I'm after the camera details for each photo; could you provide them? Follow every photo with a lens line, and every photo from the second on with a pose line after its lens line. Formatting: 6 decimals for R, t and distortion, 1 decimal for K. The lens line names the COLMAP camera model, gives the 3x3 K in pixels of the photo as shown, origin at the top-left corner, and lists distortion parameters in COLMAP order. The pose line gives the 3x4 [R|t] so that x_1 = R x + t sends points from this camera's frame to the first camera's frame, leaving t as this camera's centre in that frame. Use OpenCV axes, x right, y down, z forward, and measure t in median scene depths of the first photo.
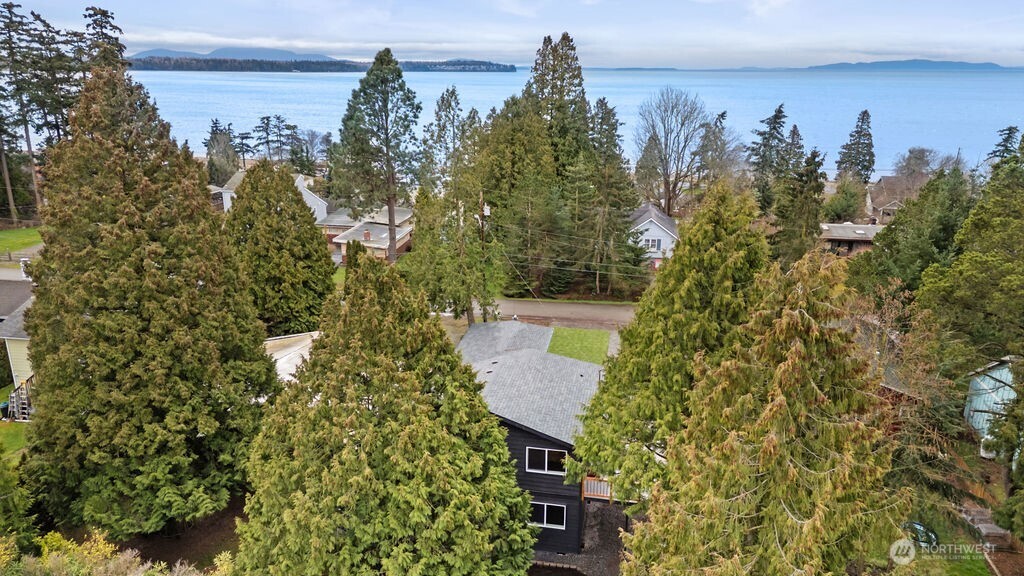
lens RADIAL K [[708.4, 0, 515.5], [0, 708.4, 282.7], [0, 0, 1]] dist [0.072555, -0.077101]
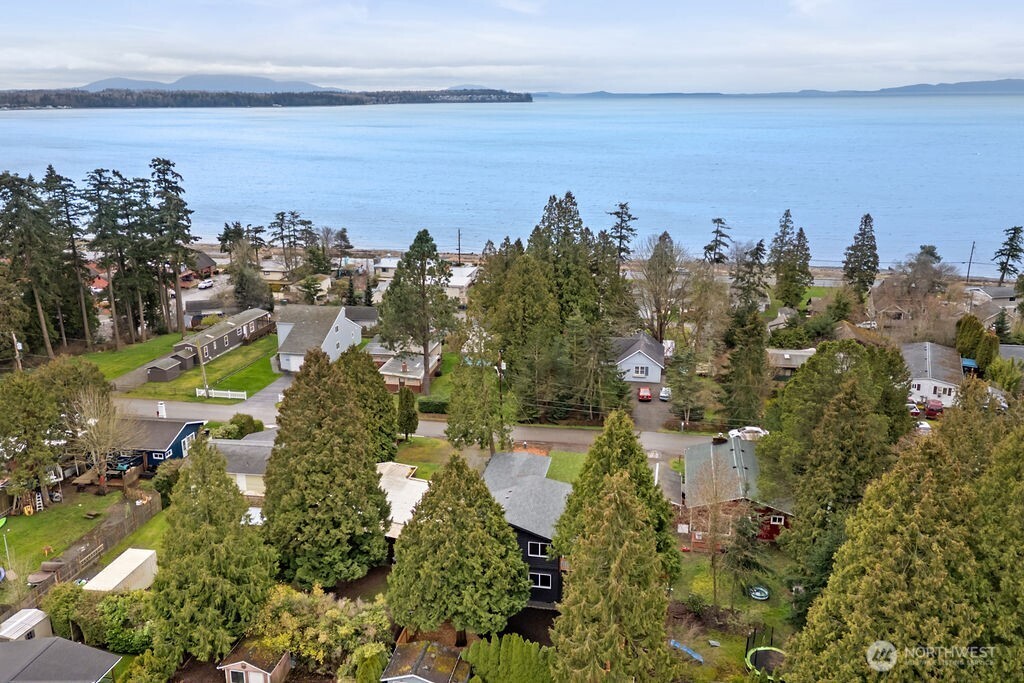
lens RADIAL K [[833.3, 0, 512.0], [0, 833.3, 341.5], [0, 0, 1]] dist [0.095473, -0.129277]
pose [[0.999656, -0.006626, -0.025368, 0.021486], [0.006415, 0.999944, -0.008387, -0.177850], [0.025422, 0.008222, 0.999643, -0.773545]]
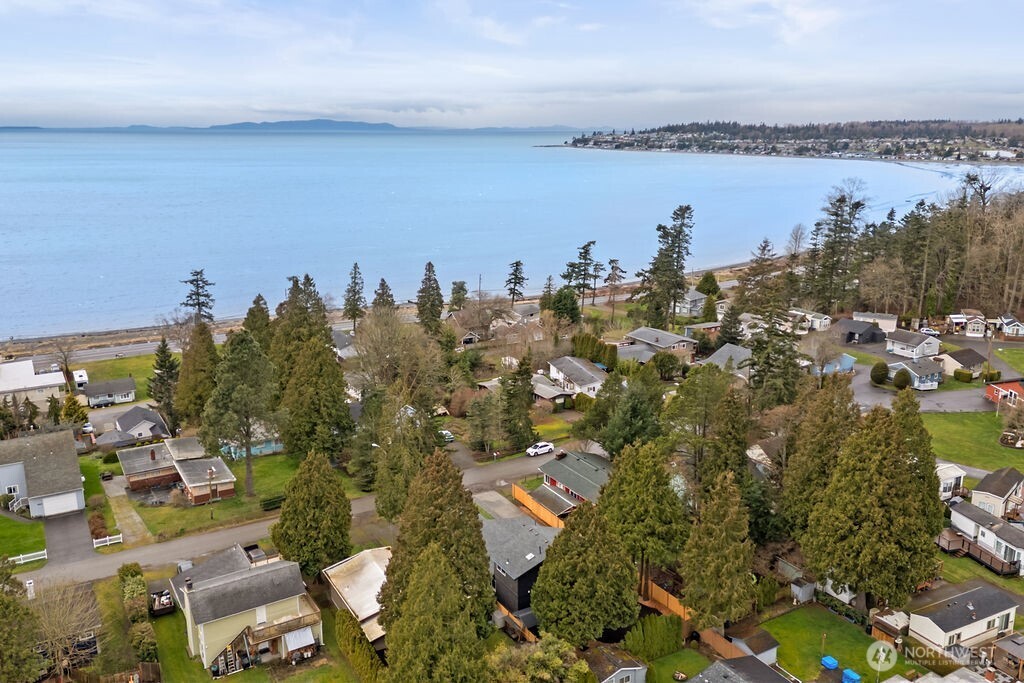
lens RADIAL K [[833.3, 0, 512.0], [0, 833.3, 341.5], [0, 0, 1]] dist [0.095473, -0.129277]
pose [[0.761066, -0.166057, 0.627059, -1.201728], [0.192773, 0.980904, 0.025793, -0.399378], [-0.619368, 0.101250, 0.778544, -0.741432]]
